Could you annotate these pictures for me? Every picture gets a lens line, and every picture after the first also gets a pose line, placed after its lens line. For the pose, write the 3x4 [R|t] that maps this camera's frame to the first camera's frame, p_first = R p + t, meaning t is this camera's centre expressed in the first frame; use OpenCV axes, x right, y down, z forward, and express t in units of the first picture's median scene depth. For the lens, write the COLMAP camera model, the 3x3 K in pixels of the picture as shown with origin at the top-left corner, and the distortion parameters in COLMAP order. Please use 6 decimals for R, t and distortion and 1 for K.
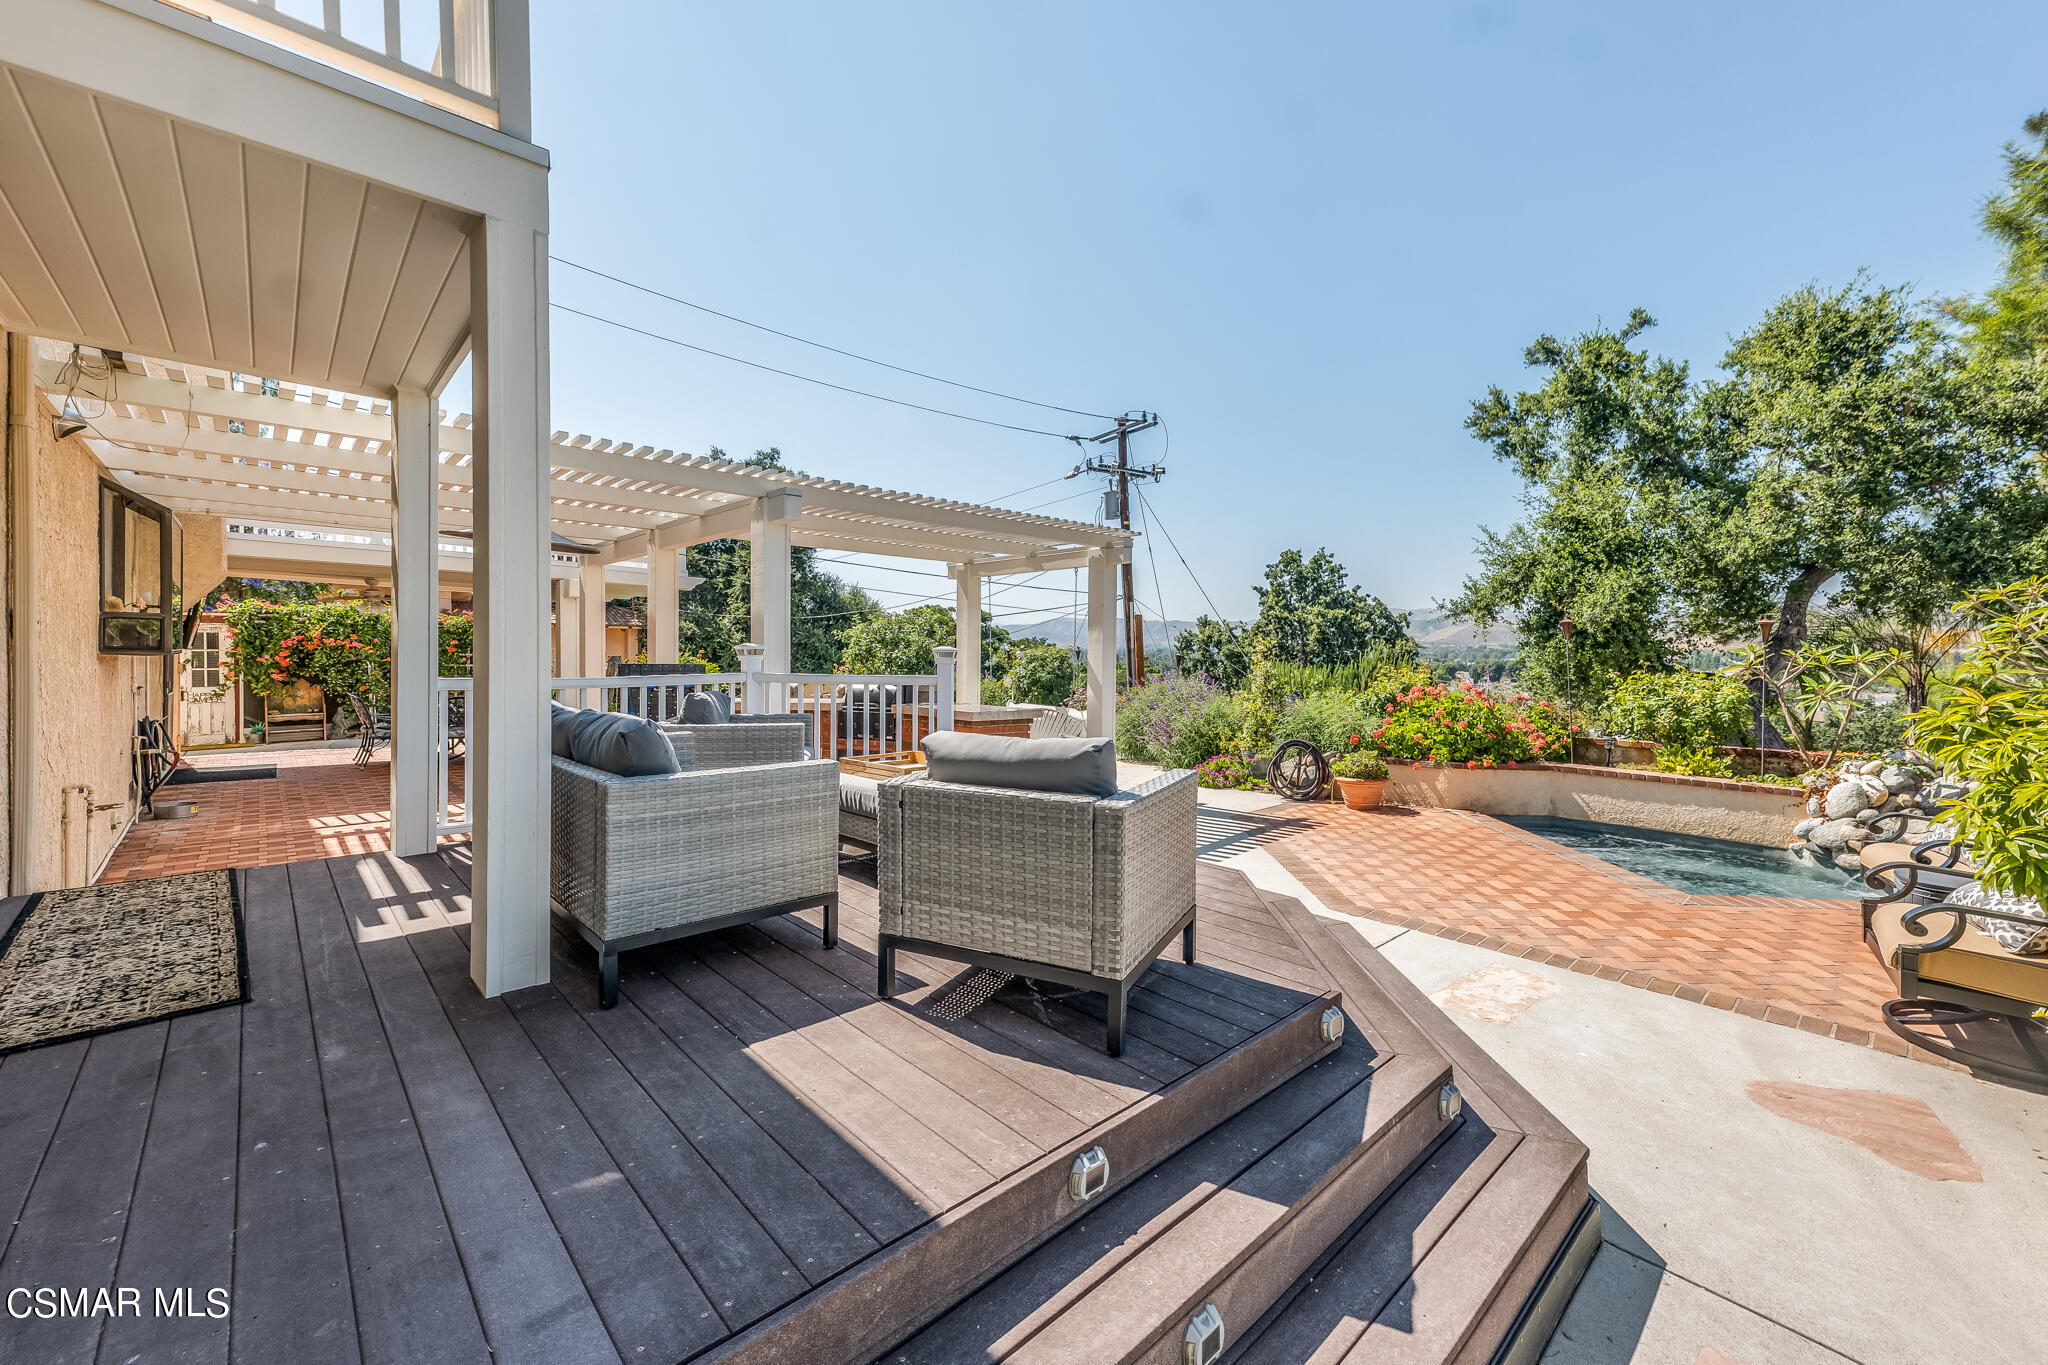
lens RADIAL K [[847.0, 0, 1022.6], [0, 847.0, 665.2], [0, 0, 1]] dist [-0.002879, -0.000065]
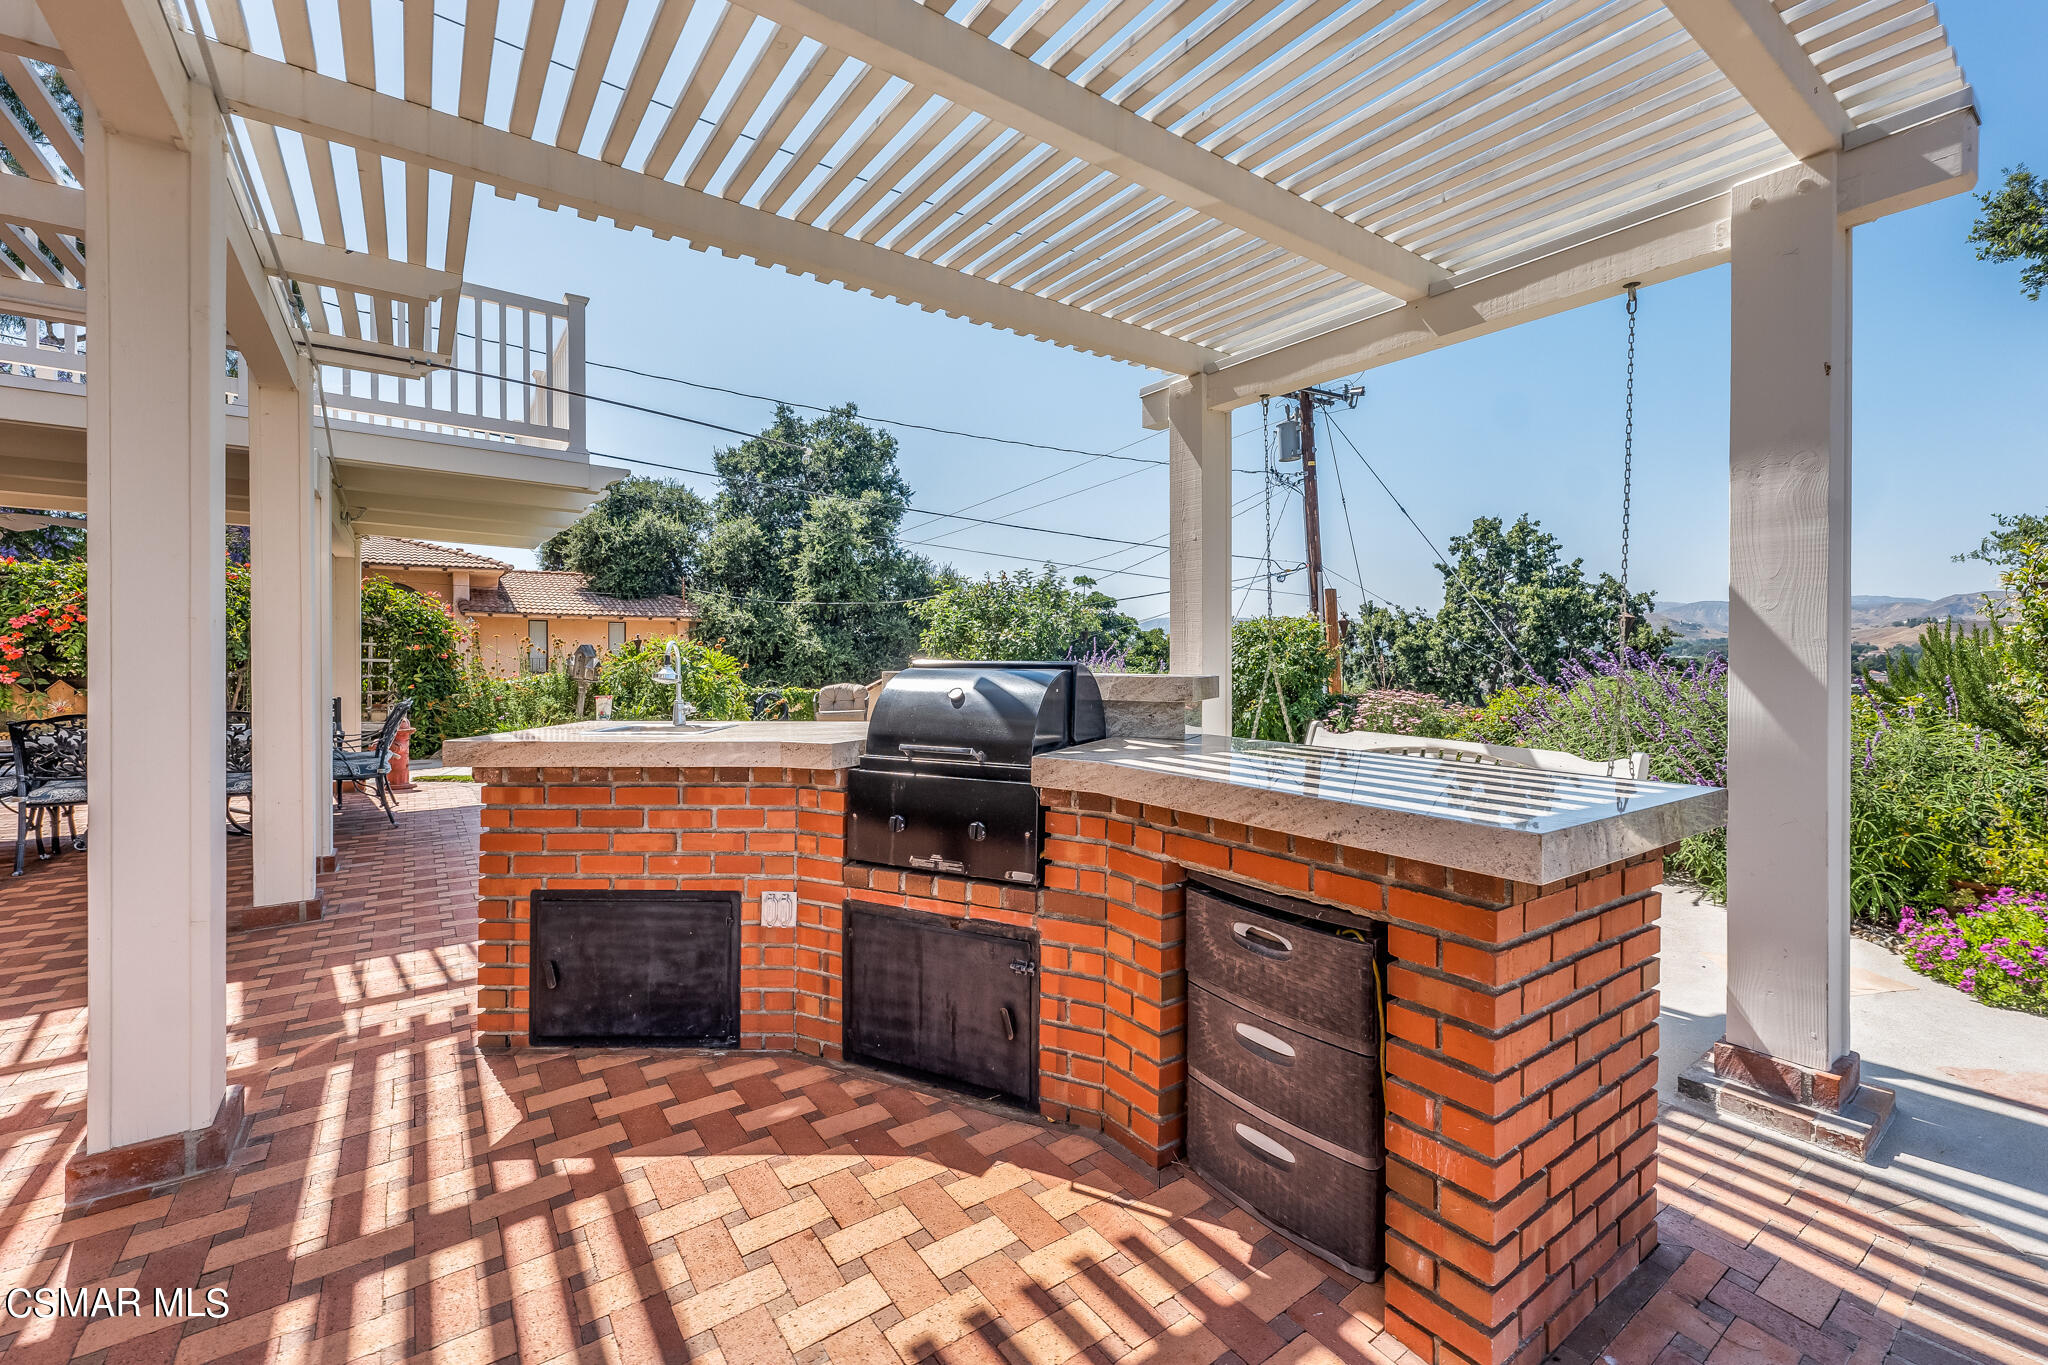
lens RADIAL K [[847.0, 0, 1022.7], [0, 847.0, 675.0], [0, 0, 1]] dist [-0.002879, -0.000065]
pose [[0.993426, -0.006305, -0.114304, -0.033400], [0.007148, 0.999950, 0.006966, 0.005393], [0.114255, -0.007737, 0.993421, 0.195988]]
